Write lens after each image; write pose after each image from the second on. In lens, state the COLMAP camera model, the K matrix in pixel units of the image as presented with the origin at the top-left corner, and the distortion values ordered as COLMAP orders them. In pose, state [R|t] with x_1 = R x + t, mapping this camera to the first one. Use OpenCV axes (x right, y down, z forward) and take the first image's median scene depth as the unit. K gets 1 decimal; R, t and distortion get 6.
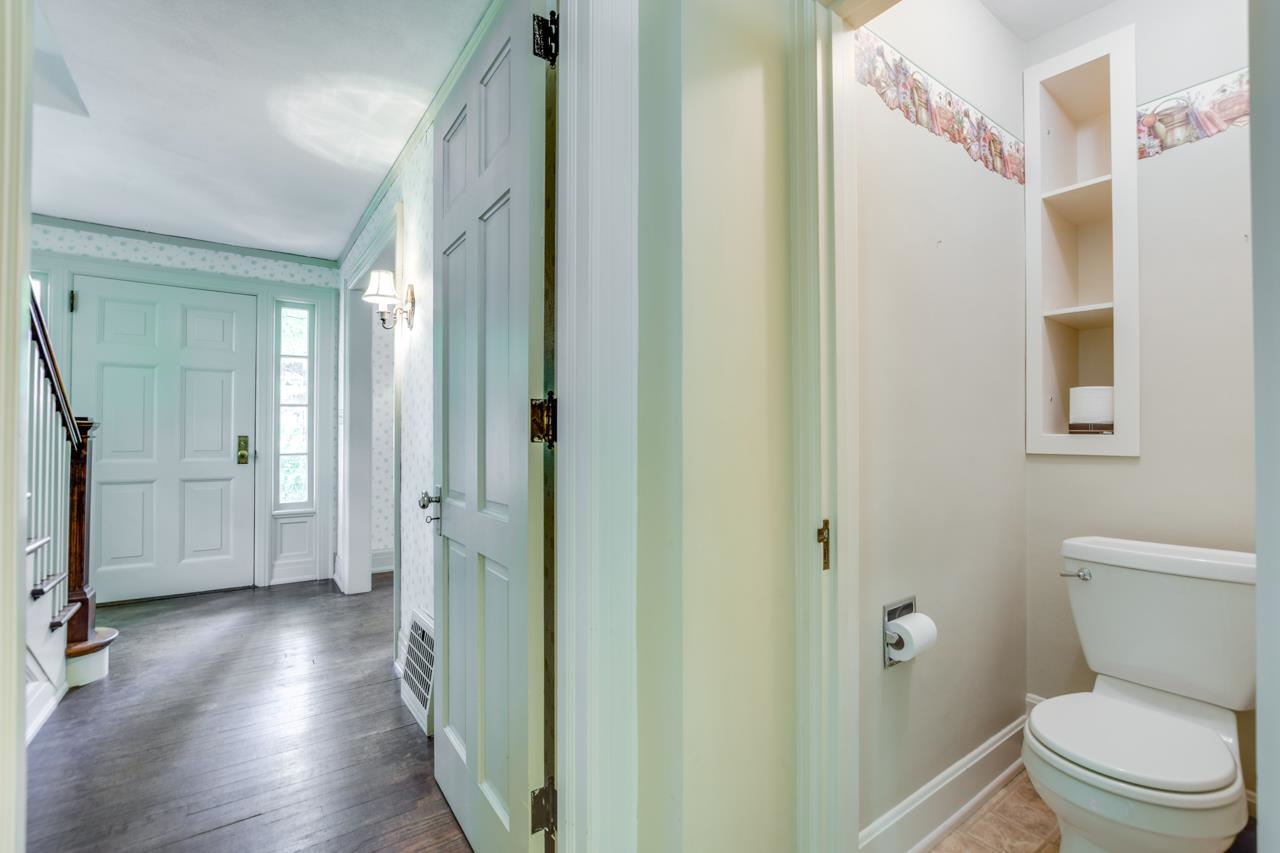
lens RADIAL K [[567.0, 0, 640.6], [0, 567.0, 427.4], [0, 0, 1]] dist [-0.026627, 0.006074]
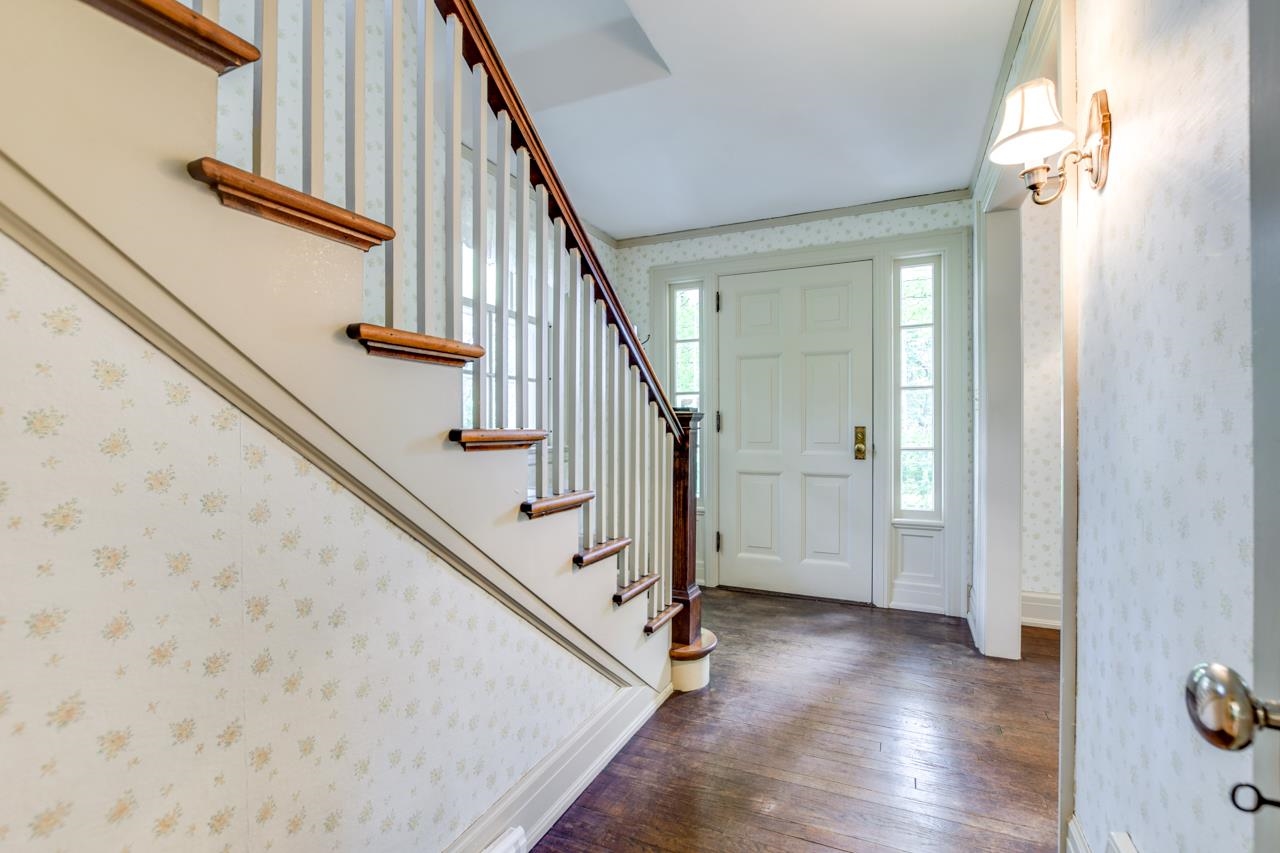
lens RADIAL K [[567.0, 0, 645.9], [0, 567.0, 429.9], [0, 0, 1]] dist [-0.026627, 0.006074]
pose [[0.500344, 0.003706, -0.865819, -0.152908], [0.015863, 0.999784, 0.013447, 0.004089], [0.865681, -0.020463, 0.500177, 0.344056]]
